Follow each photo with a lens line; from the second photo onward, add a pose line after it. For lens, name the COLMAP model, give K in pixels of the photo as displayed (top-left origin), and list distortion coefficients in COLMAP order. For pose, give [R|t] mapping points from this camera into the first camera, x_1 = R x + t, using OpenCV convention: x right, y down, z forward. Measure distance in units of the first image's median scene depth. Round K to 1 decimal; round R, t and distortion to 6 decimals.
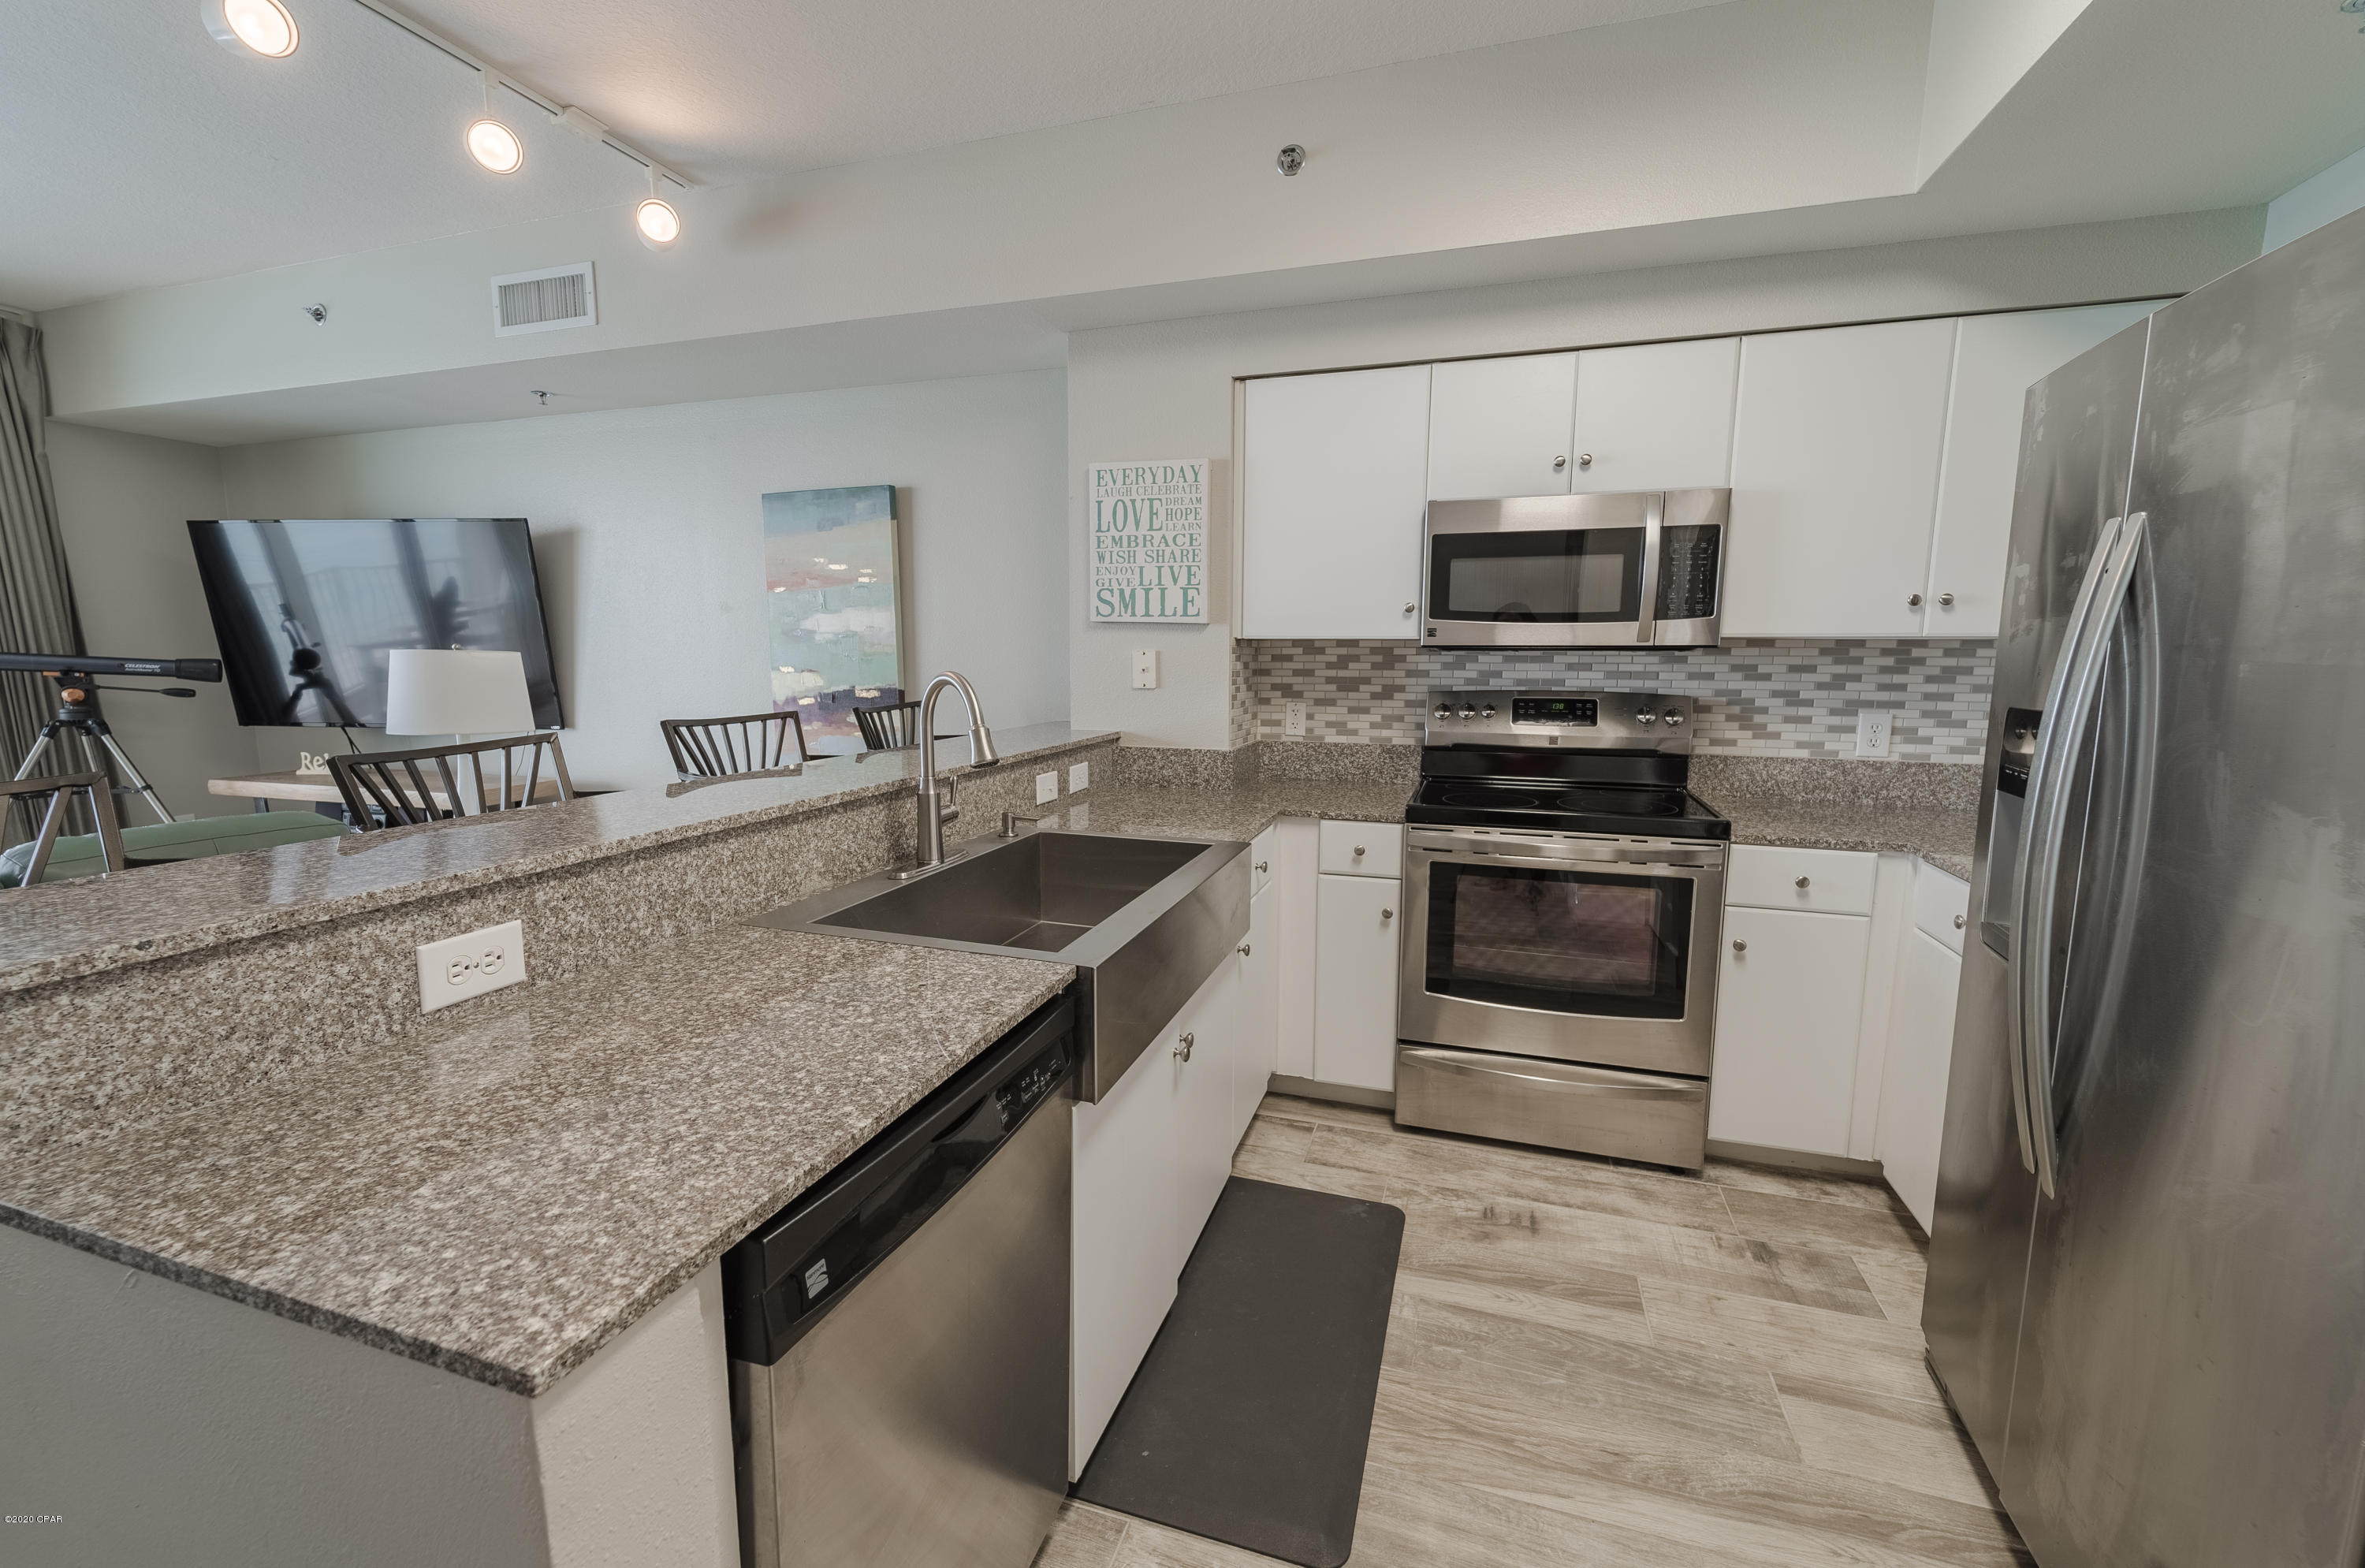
lens RADIAL K [[942.8, 0, 1190.2], [0, 942.8, 789.4], [0, 0, 1]] dist [0.000864, -0.002129]
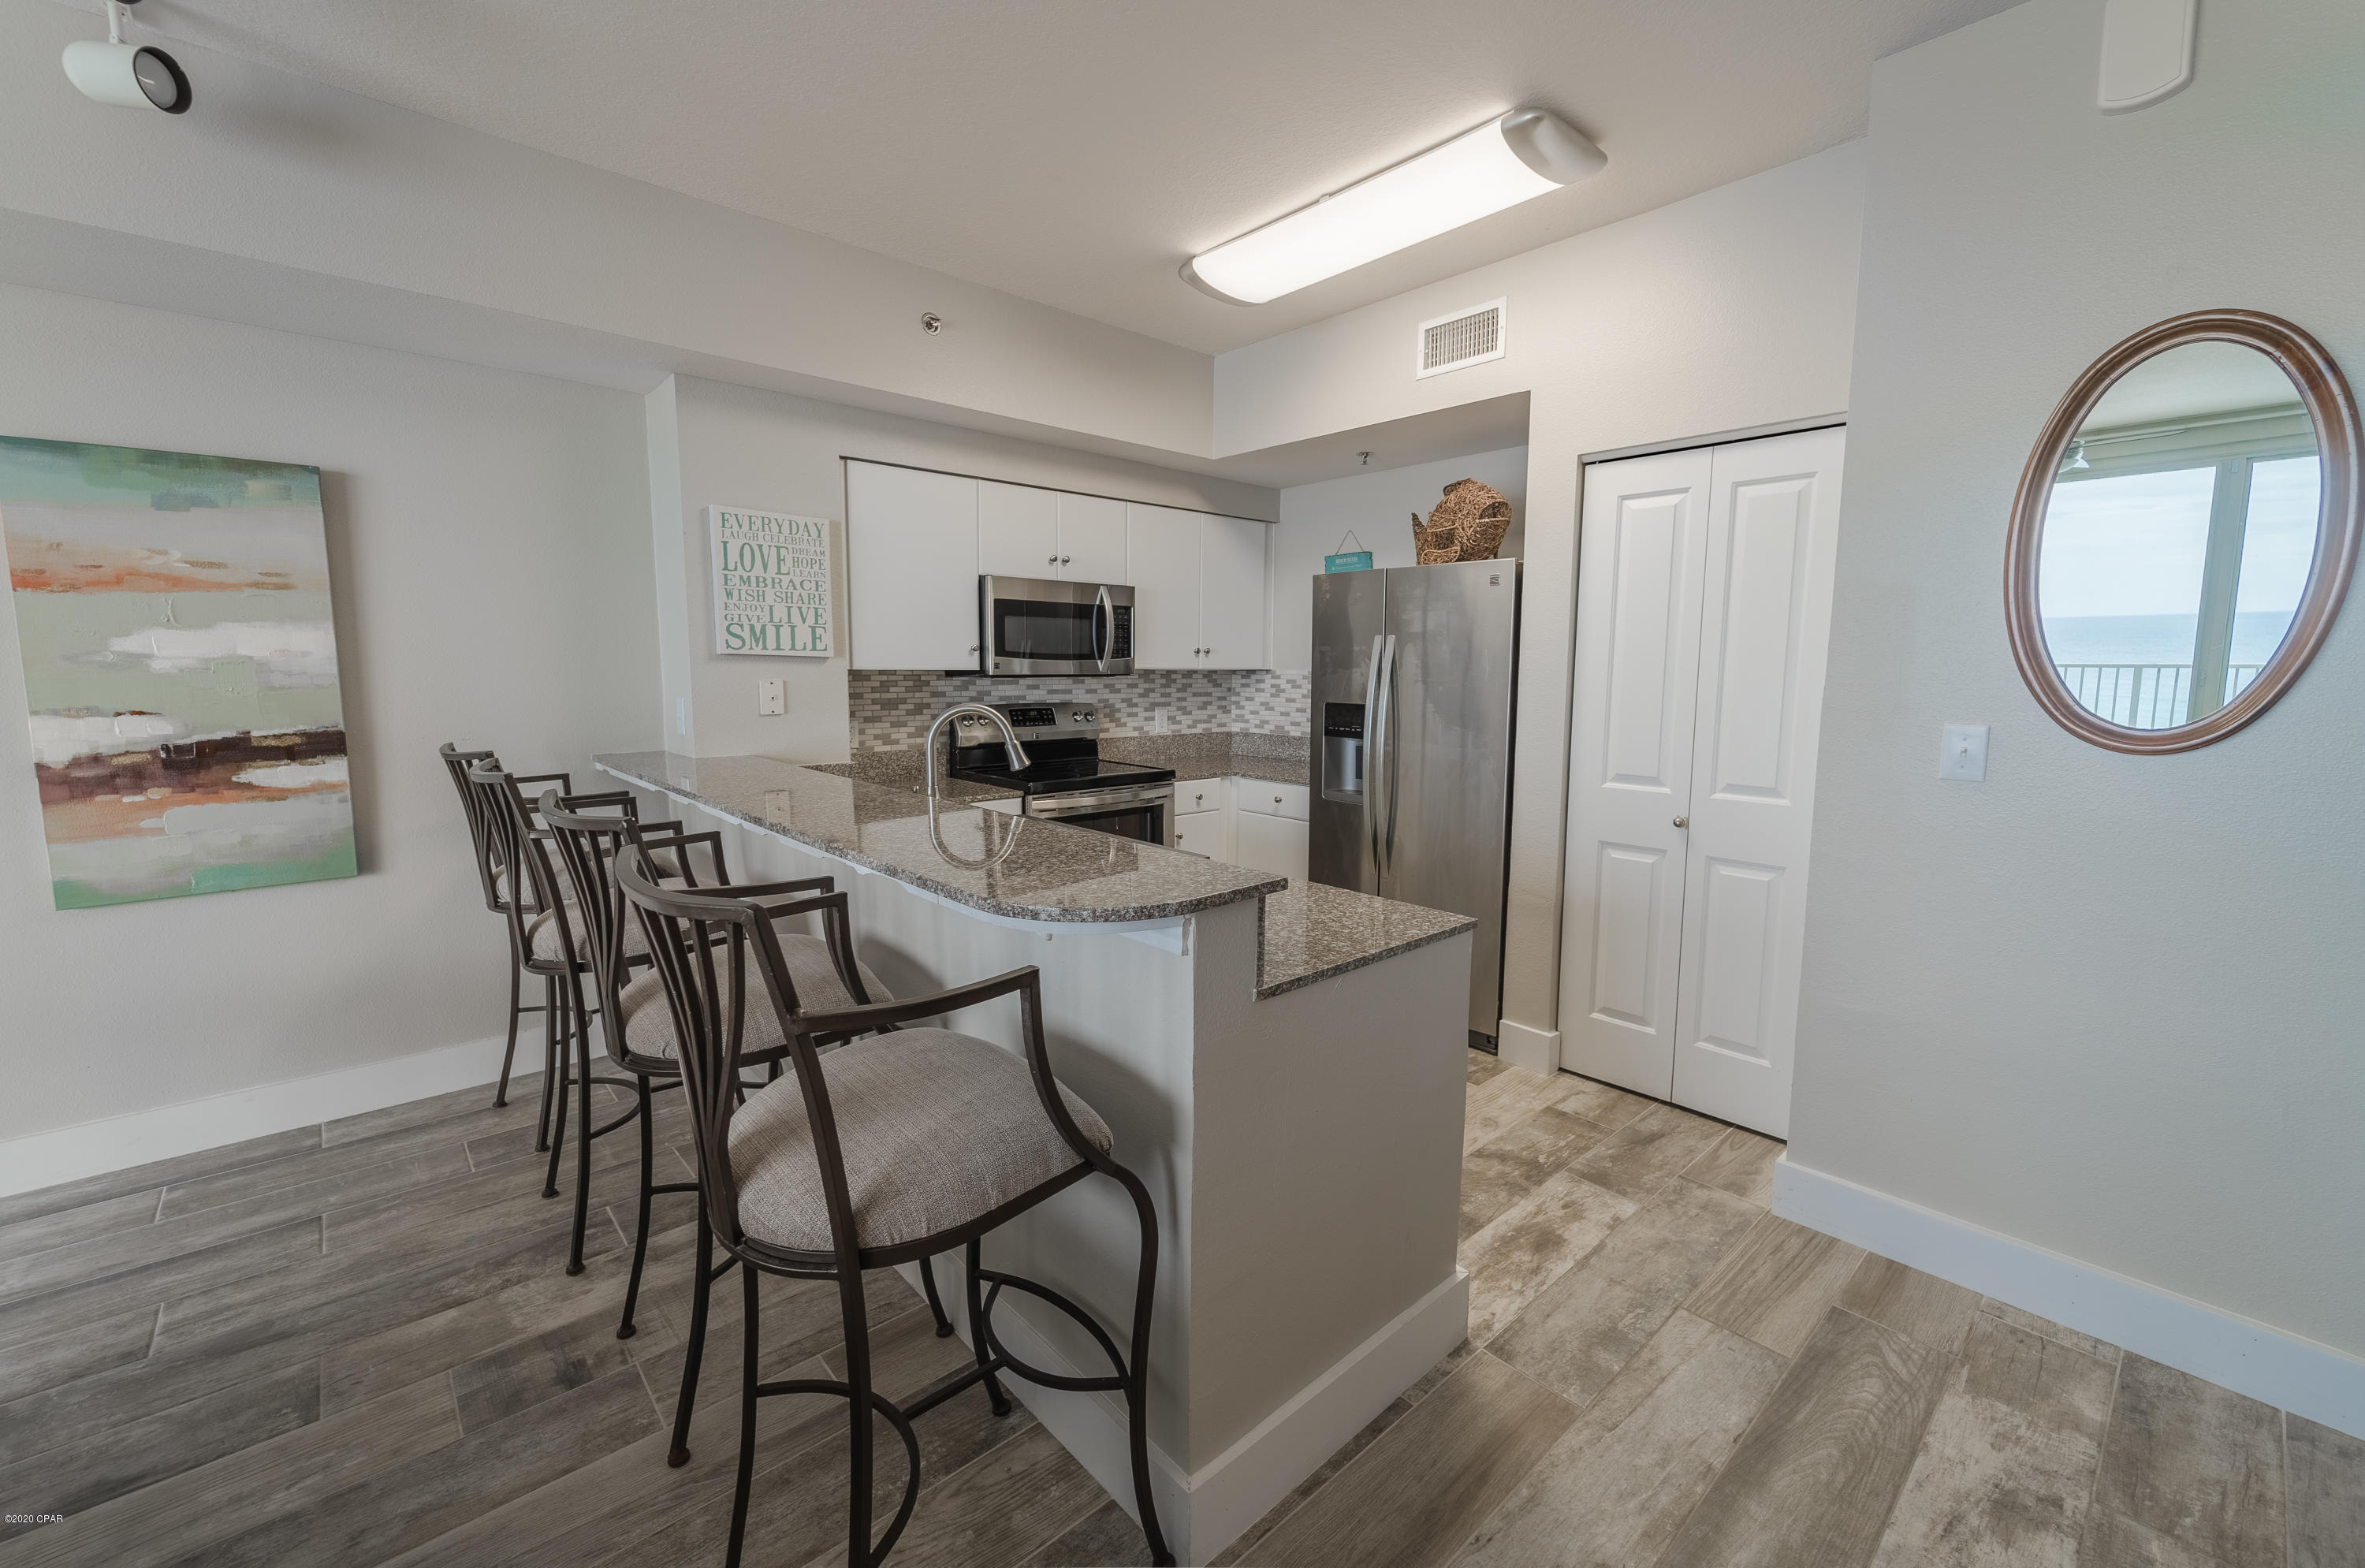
lens RADIAL K [[942.8, 0, 1182.9], [0, 942.8, 779.7], [0, 0, 1]] dist [0.000864, -0.002129]
pose [[0.504718, -0.104652, 0.856917, -0.799716], [0.121079, 0.991395, 0.049761, -0.029661], [-0.854751, 0.078640, 0.513046, 0.031133]]
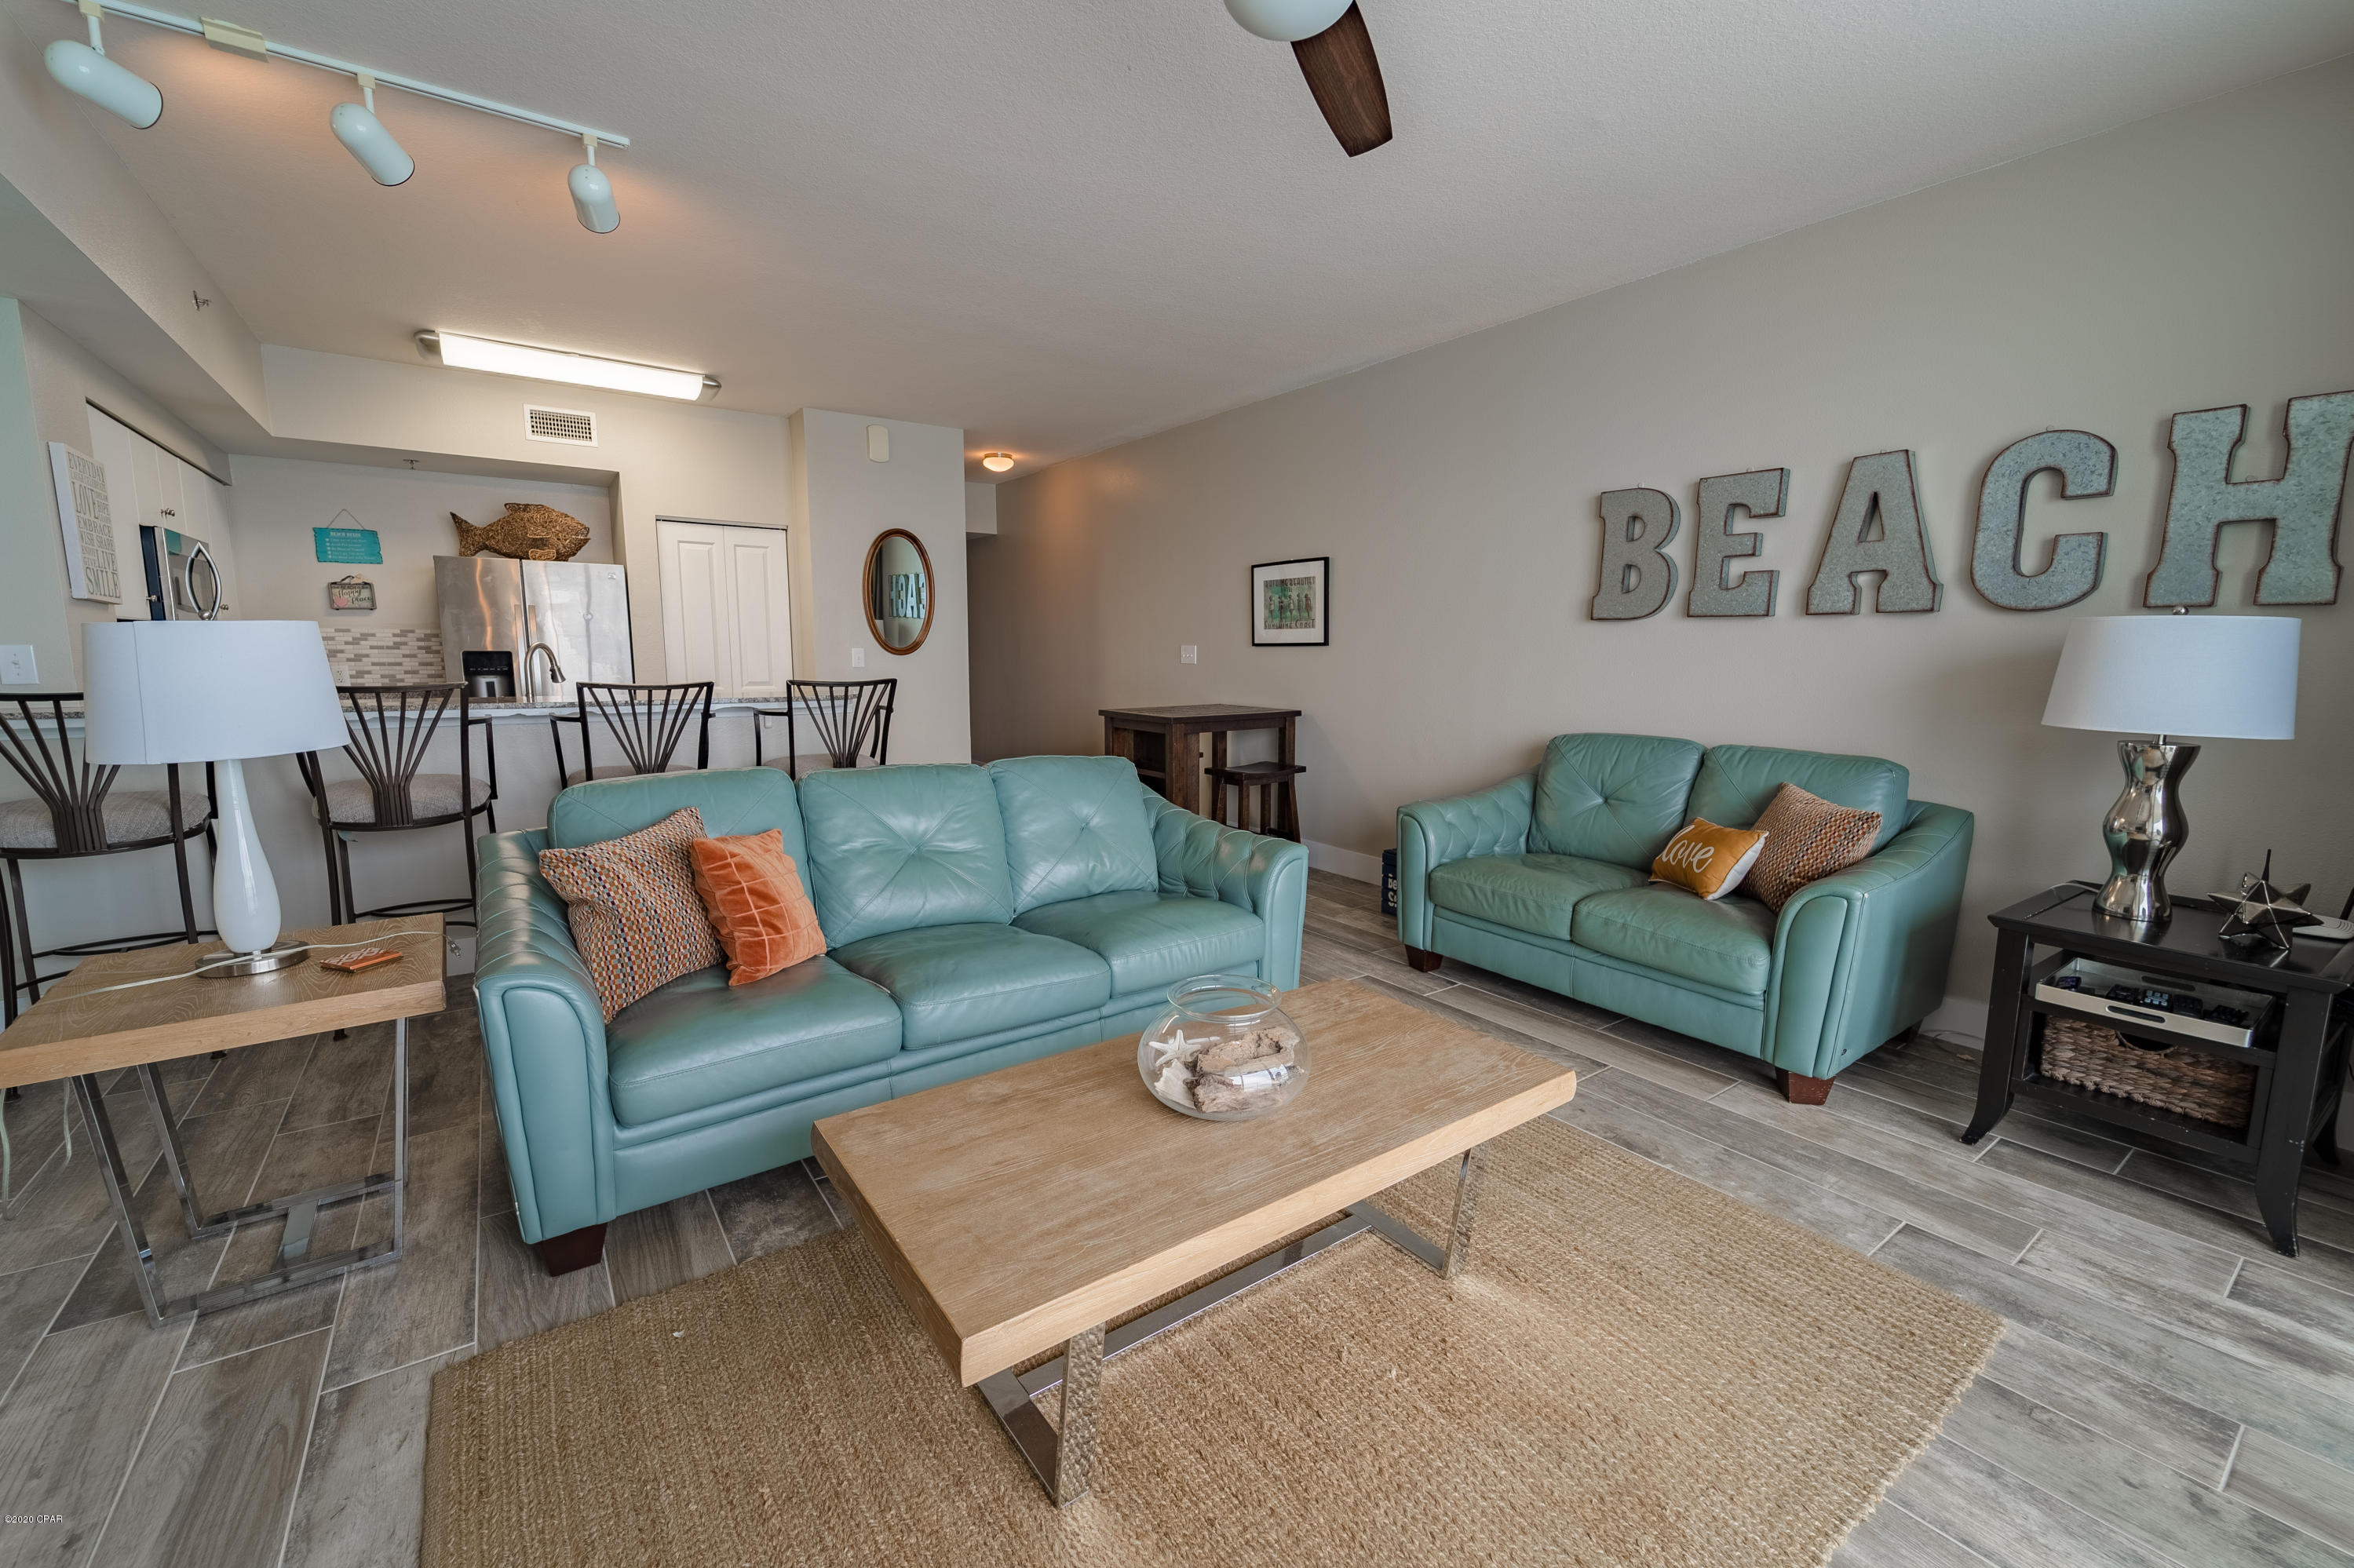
lens RADIAL K [[951.5, 0, 1171.1], [0, 951.5, 789.0], [0, 0, 1]] dist [0.003332, -0.003298]
pose [[-0.796330, -0.095572, 0.597265, -1.772815], [0.079214, 0.962455, 0.259624, -0.161718], [-0.599654, 0.254058, -0.758861, 1.191329]]
